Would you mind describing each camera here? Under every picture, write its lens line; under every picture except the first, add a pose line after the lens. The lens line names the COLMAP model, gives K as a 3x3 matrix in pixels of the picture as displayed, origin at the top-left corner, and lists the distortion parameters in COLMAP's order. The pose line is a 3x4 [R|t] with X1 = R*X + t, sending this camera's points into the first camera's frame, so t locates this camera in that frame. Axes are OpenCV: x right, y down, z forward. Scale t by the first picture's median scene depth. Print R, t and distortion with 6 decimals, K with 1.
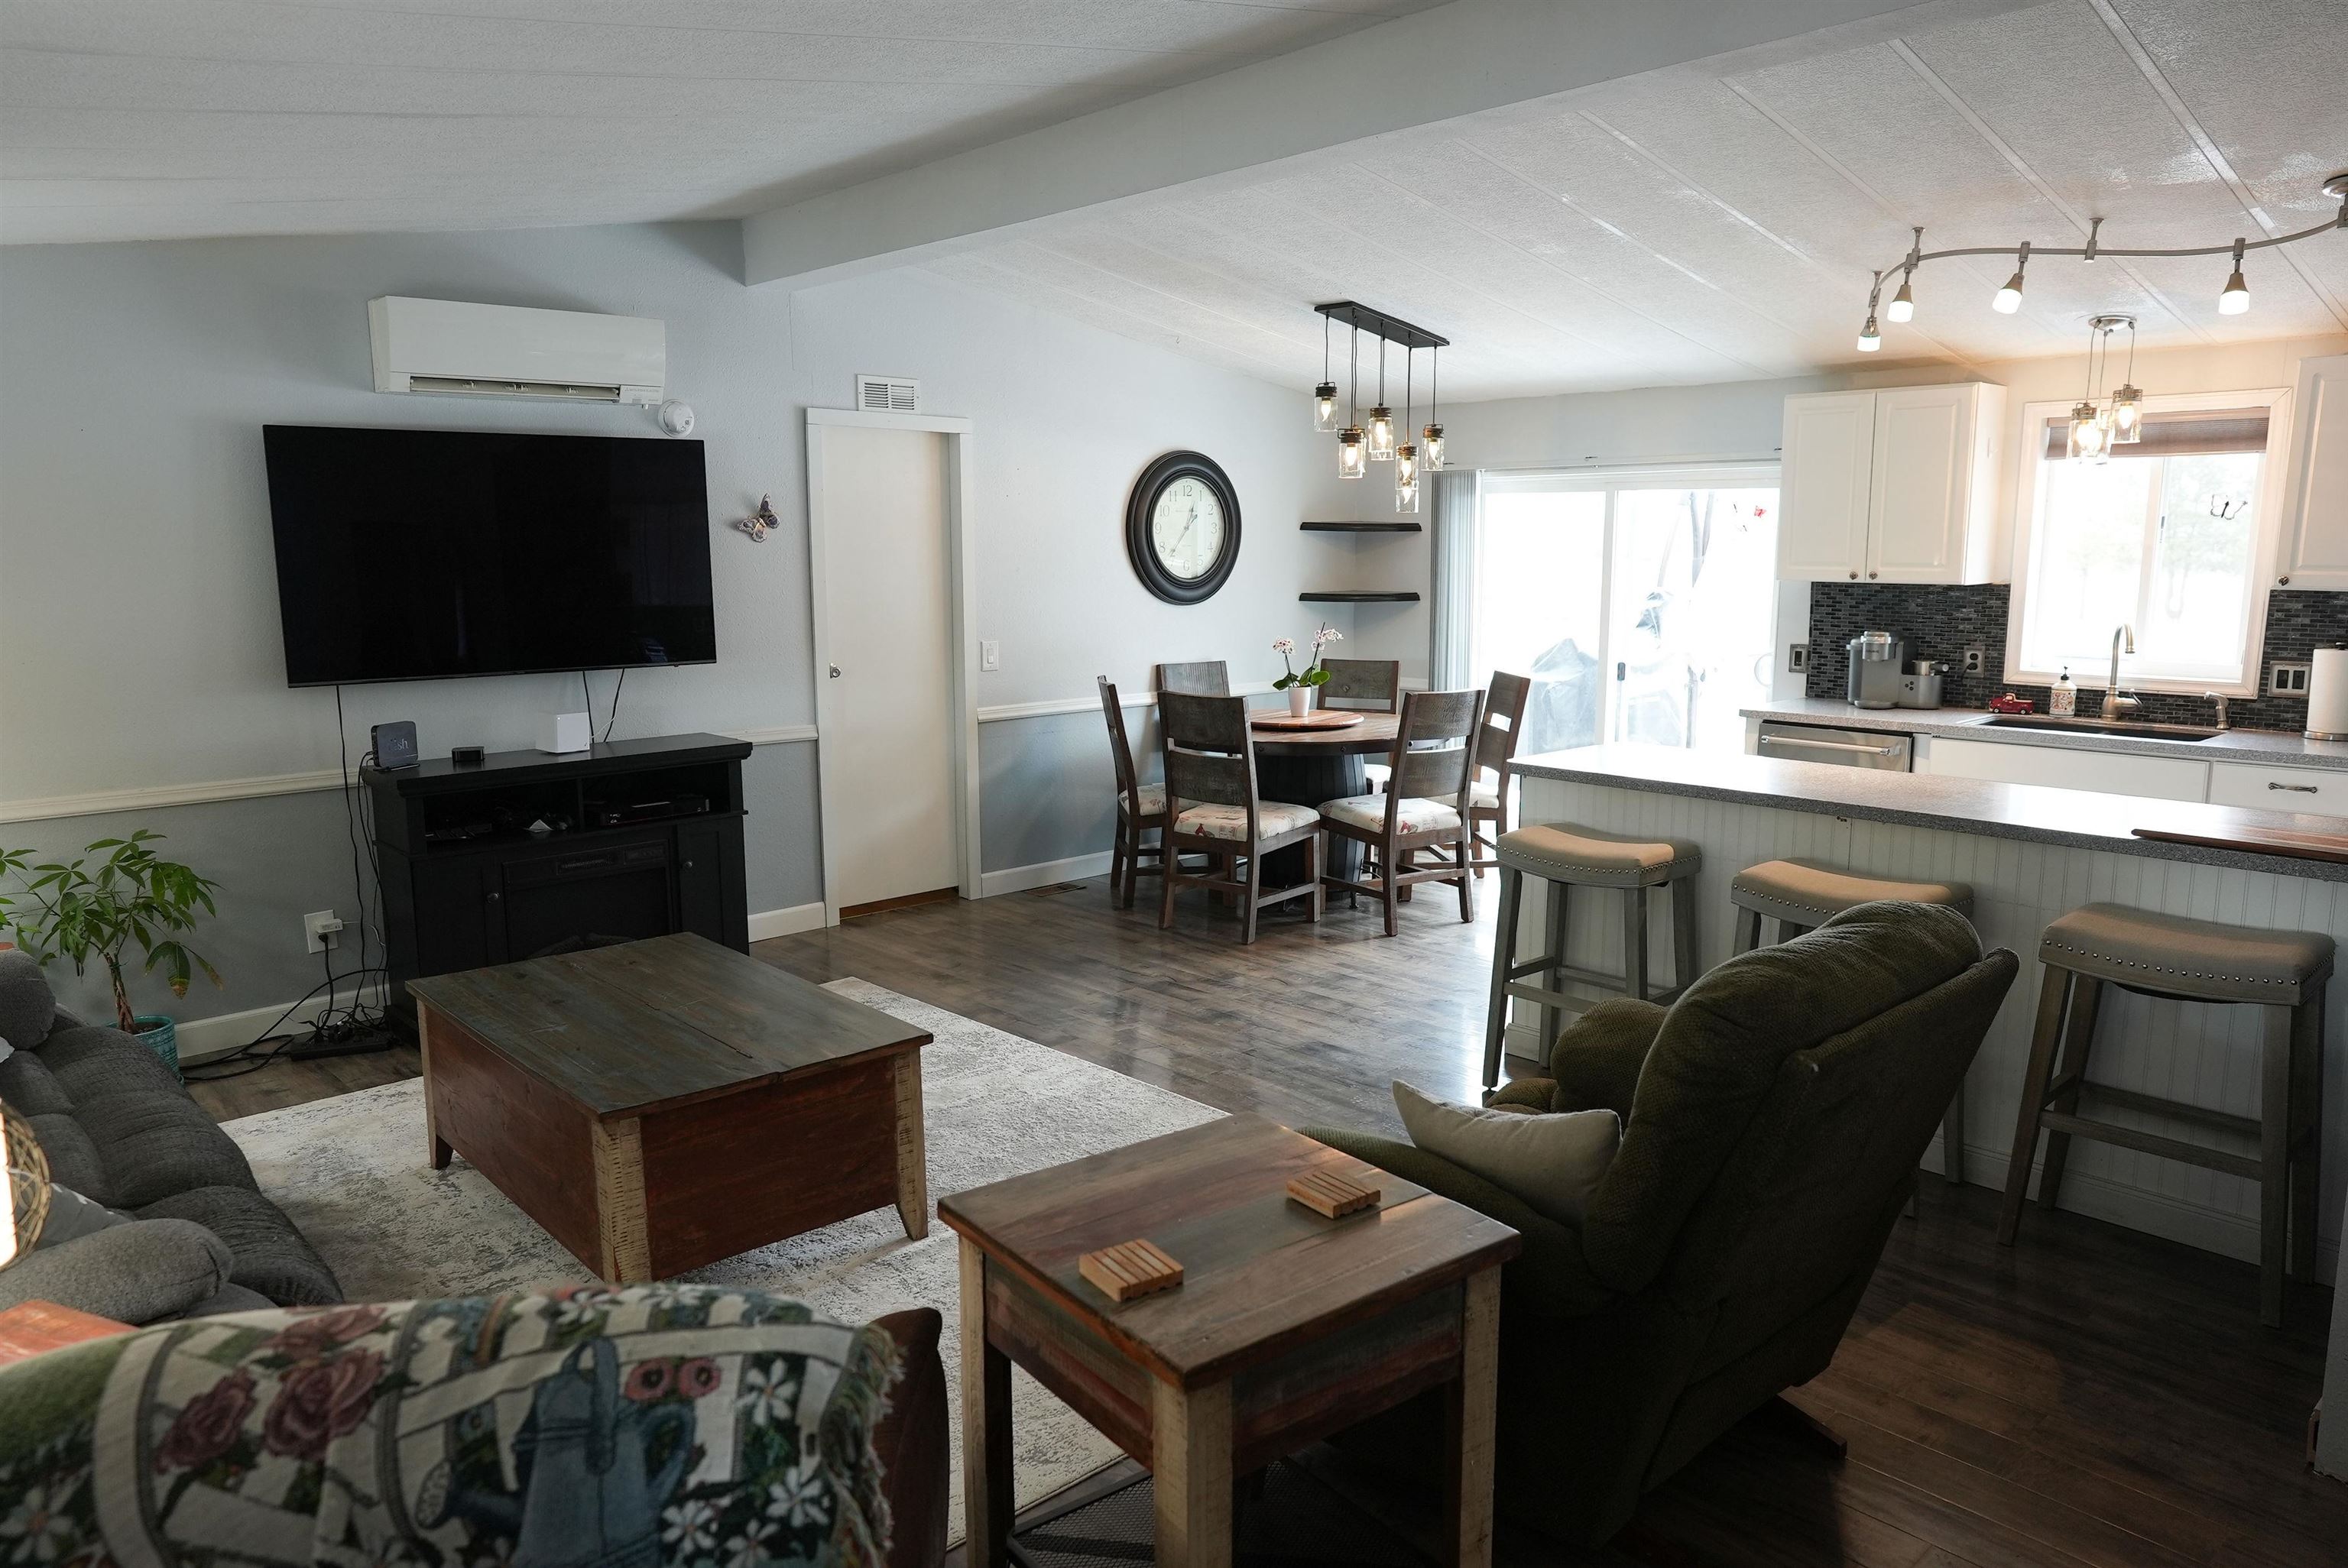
lens RADIAL K [[1557.9, 0, 1174.0], [0, 1557.9, 784.0], [0, 0, 1]] dist [-0.000494, 0.002930]
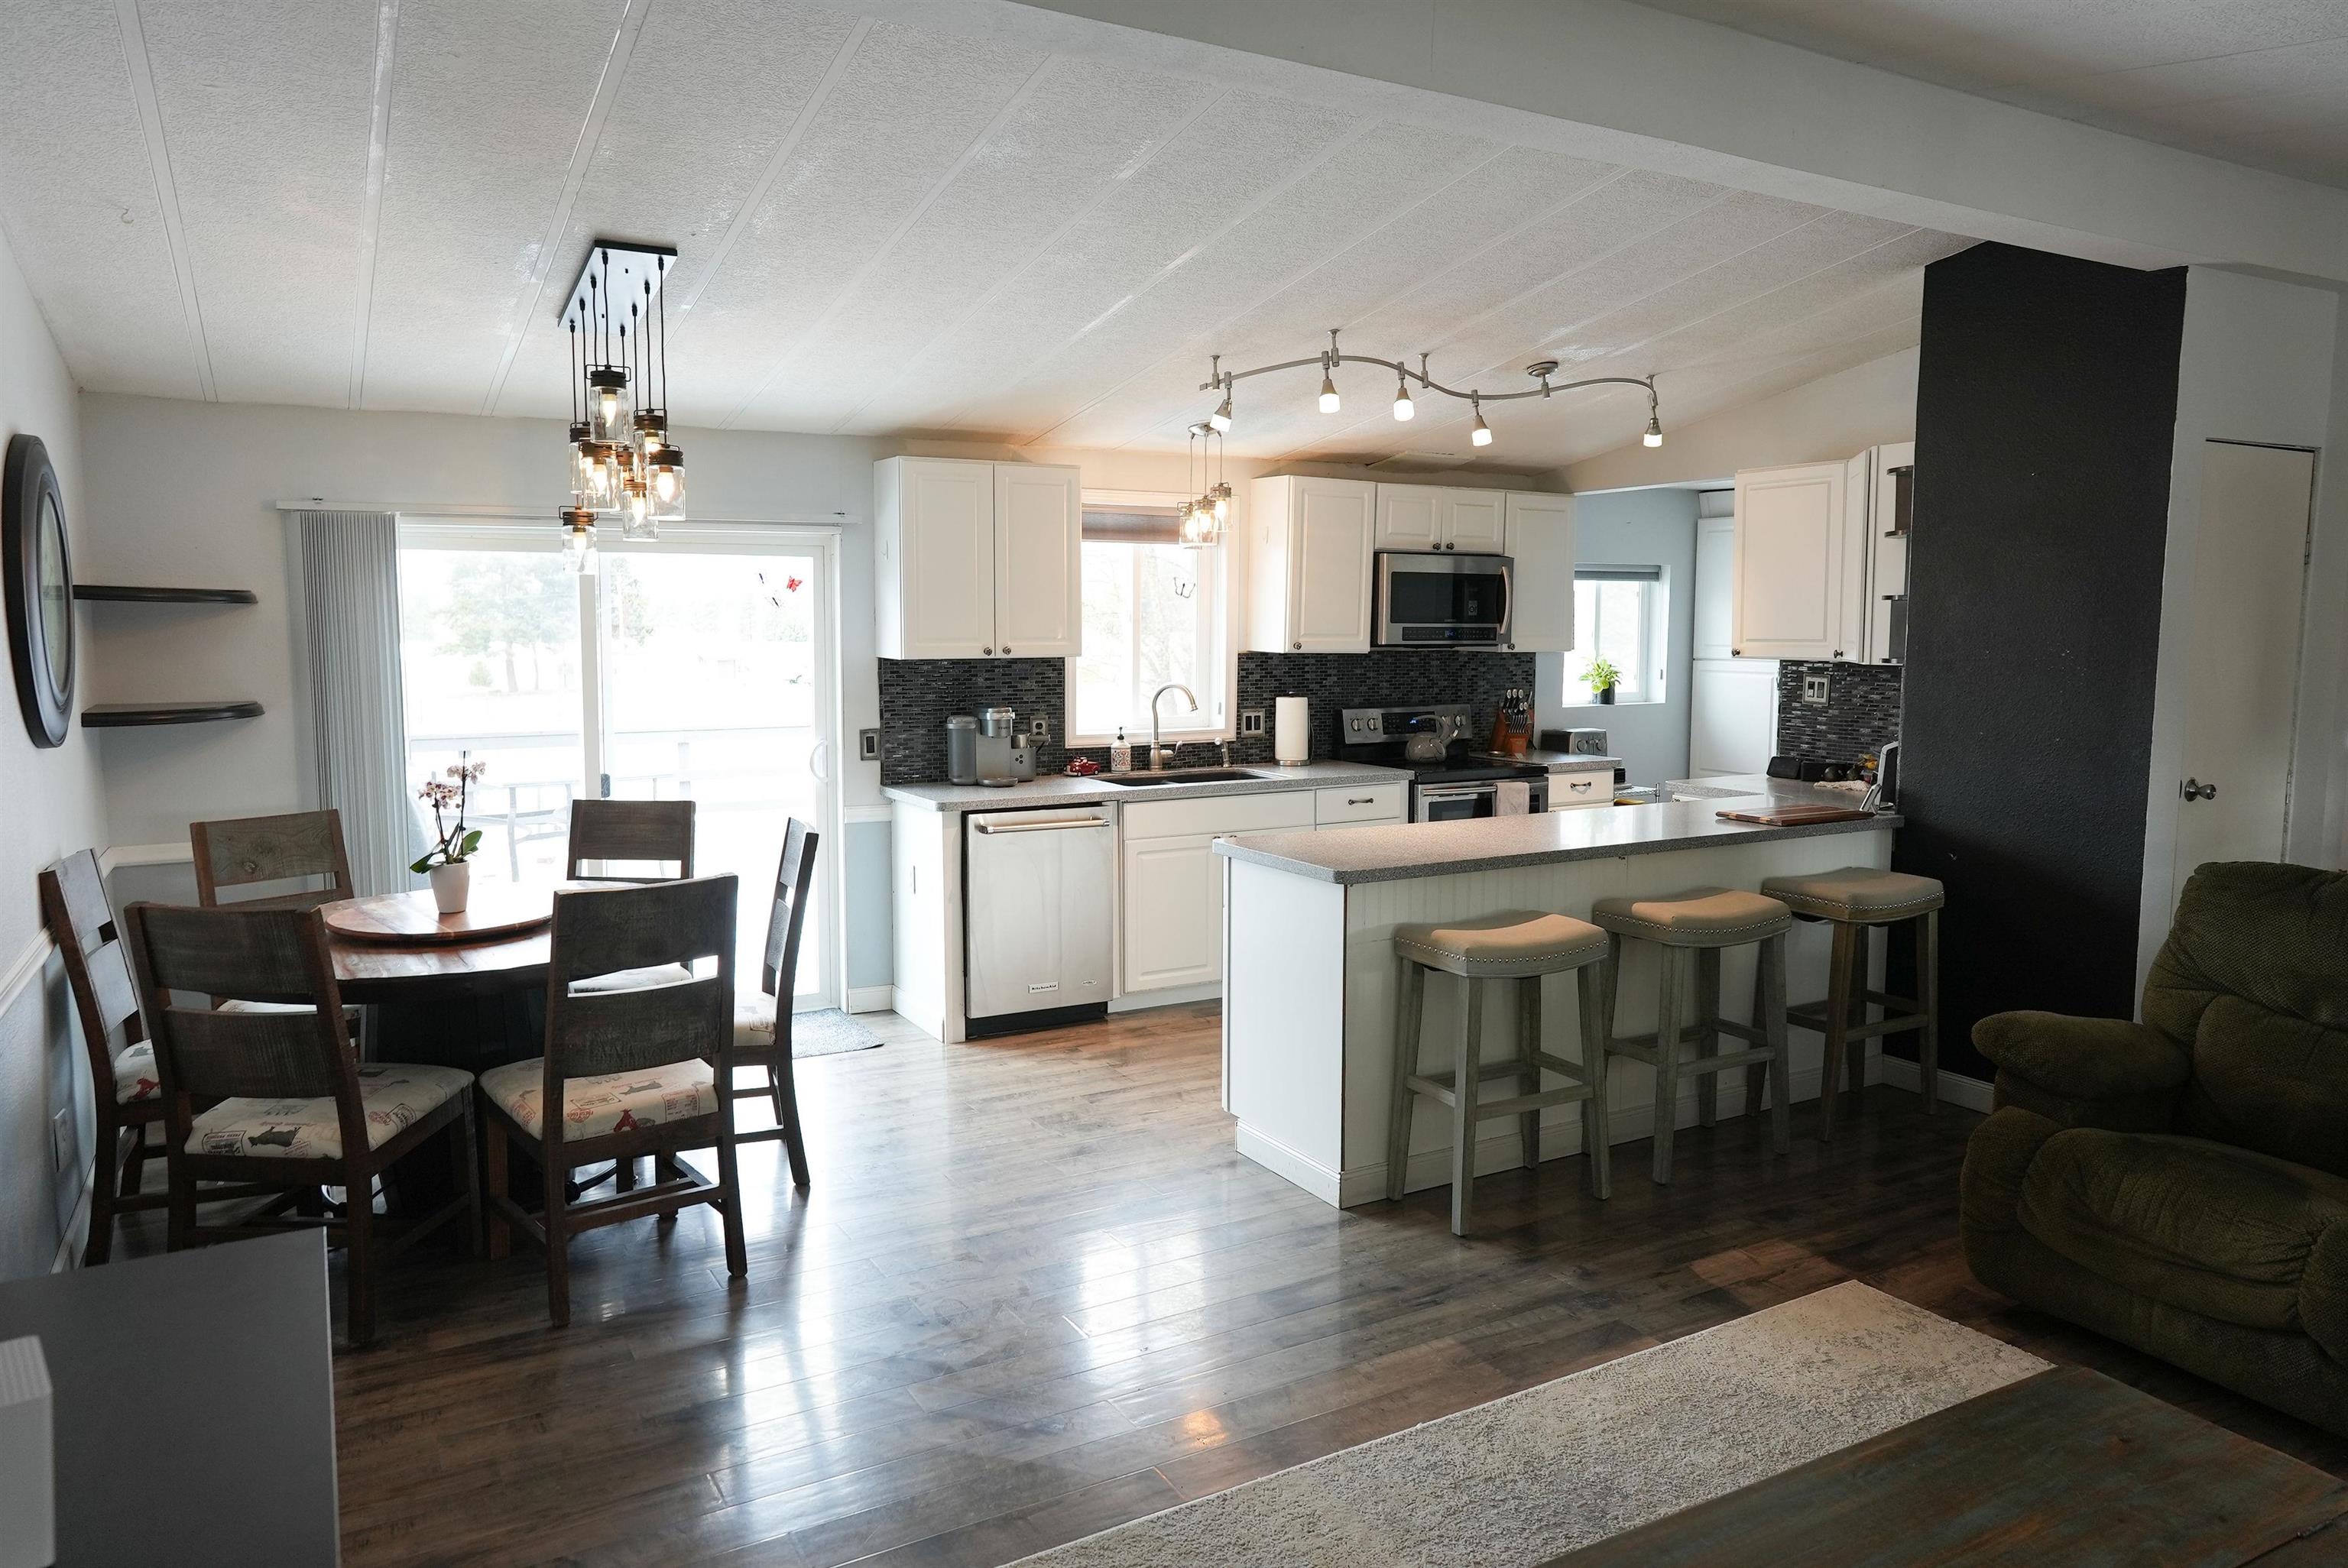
lens RADIAL K [[1557.9, 0, 1174.0], [0, 1557.9, 784.0], [0, 0, 1]] dist [-0.000494, 0.002930]
pose [[0.230979, -0.102550, 0.967539, -0.507893], [0.153407, 0.985830, 0.067866, -0.106521], [-0.960789, 0.132751, 0.243438, 0.704742]]
